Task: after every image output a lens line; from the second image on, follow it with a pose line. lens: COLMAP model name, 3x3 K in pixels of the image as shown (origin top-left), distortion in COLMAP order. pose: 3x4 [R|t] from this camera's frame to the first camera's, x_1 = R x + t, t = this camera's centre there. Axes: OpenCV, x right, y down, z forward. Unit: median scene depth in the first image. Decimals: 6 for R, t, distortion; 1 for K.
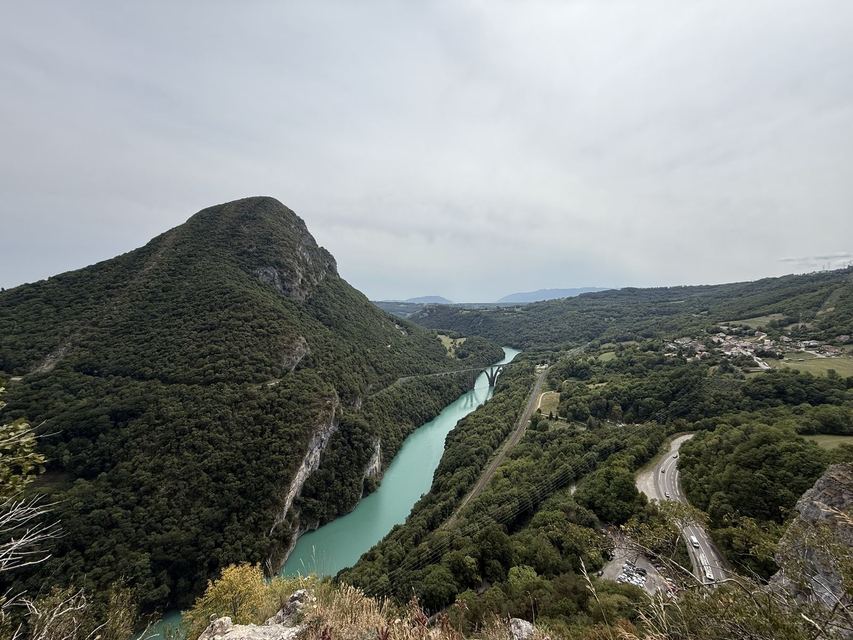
lens RADIAL K [[339.9, 0, 425.1], [0, 339.9, 319.7], [0, 0, 1]] dist [0.000021, 0.000828]
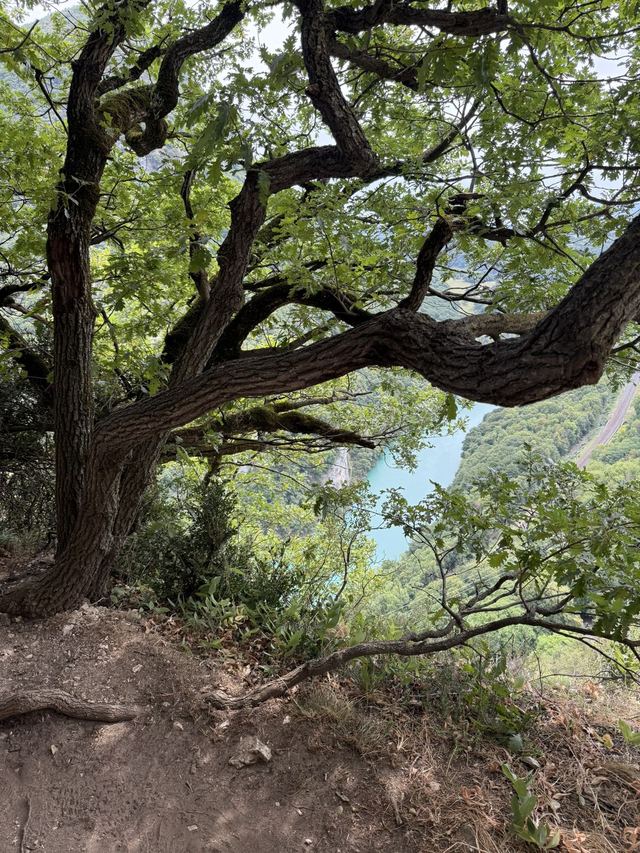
lens RADIAL K [[593.6, 0, 320.9], [0, 593.6, 421.3], [0, 0, 1]] dist [0.101933, -0.151769]
pose [[0.989203, 0.006430, -0.146408, -0.034865], [0.030657, 0.967854, 0.249639, 0.086353], [0.143307, -0.251432, 0.957207, 0.055518]]
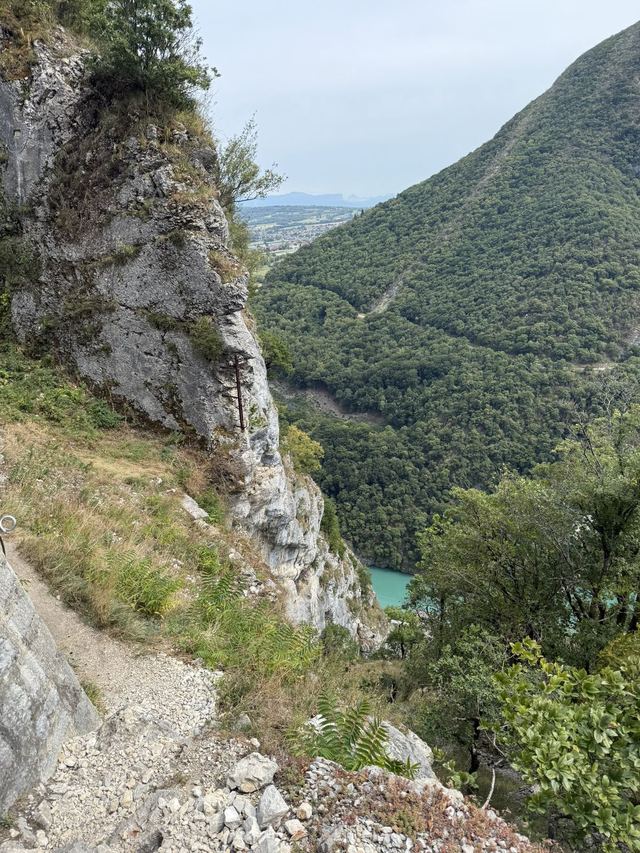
lens RADIAL K [[601.9, 0, 317.1], [0, 601.9, 430.3], [0, 0, 1]] dist [0.074021, -0.143724]
pose [[0.556192, 0.267183, -0.786933, 0.201927], [-0.017534, 0.950472, 0.310316, -0.052740], [0.830869, -0.158797, 0.533330, -0.100020]]
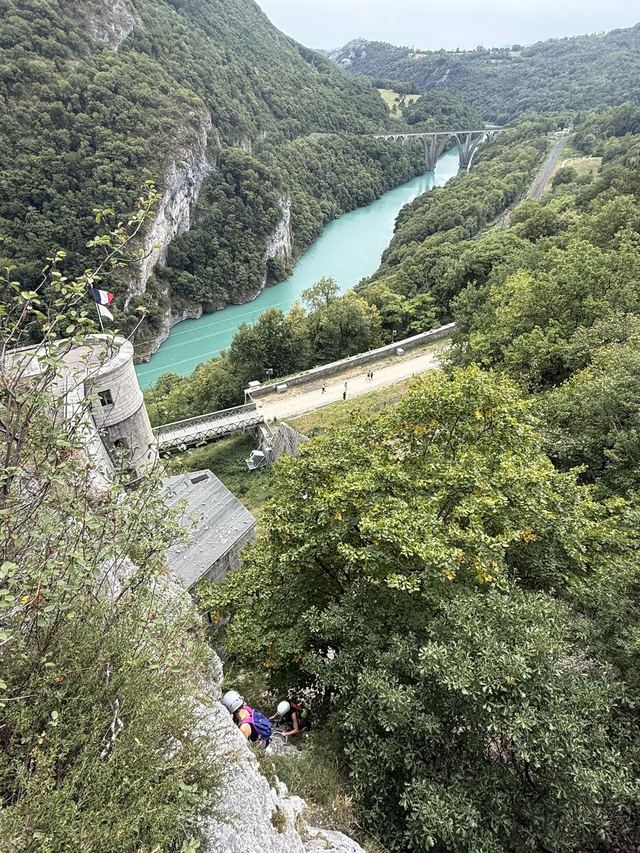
lens RADIAL K [[469.6, 0, 320.3], [0, 469.6, 421.0], [0, 0, 1]] dist [-0.001539, 0.001490]
pose [[0.999188, 0.037697, -0.014231, -0.060843], [-0.022984, 0.823310, 0.567127, 0.226528], [0.033095, -0.566339, 0.823507, 0.145624]]
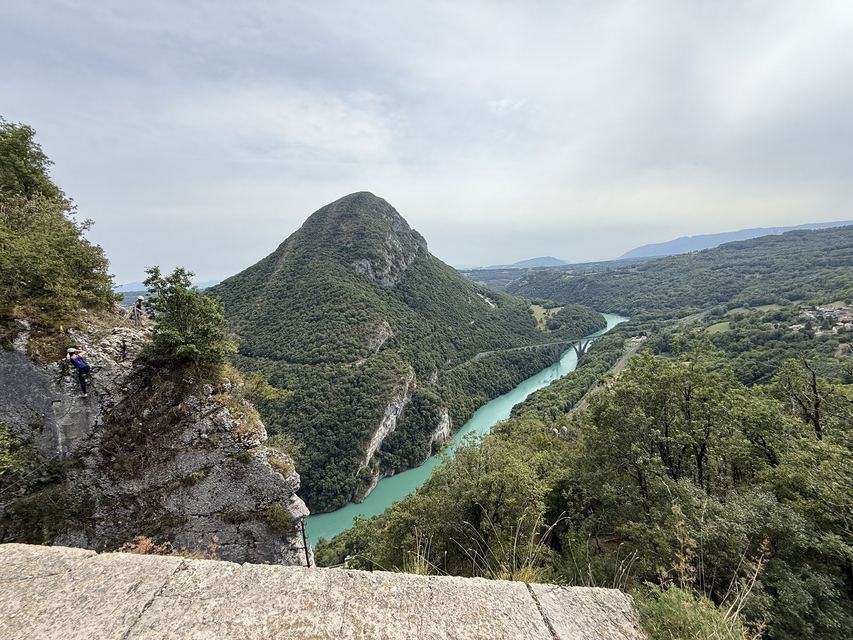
lens RADIAL K [[339.6, 0, 425.6], [0, 339.6, 317.9], [0, 0, 1]] dist [-0.000441, 0.001078]
pose [[0.949877, -0.032134, -0.310969, 0.187687], [0.060863, 0.994679, 0.083125, -0.070934], [0.306643, -0.097885, 0.946778, -0.111416]]
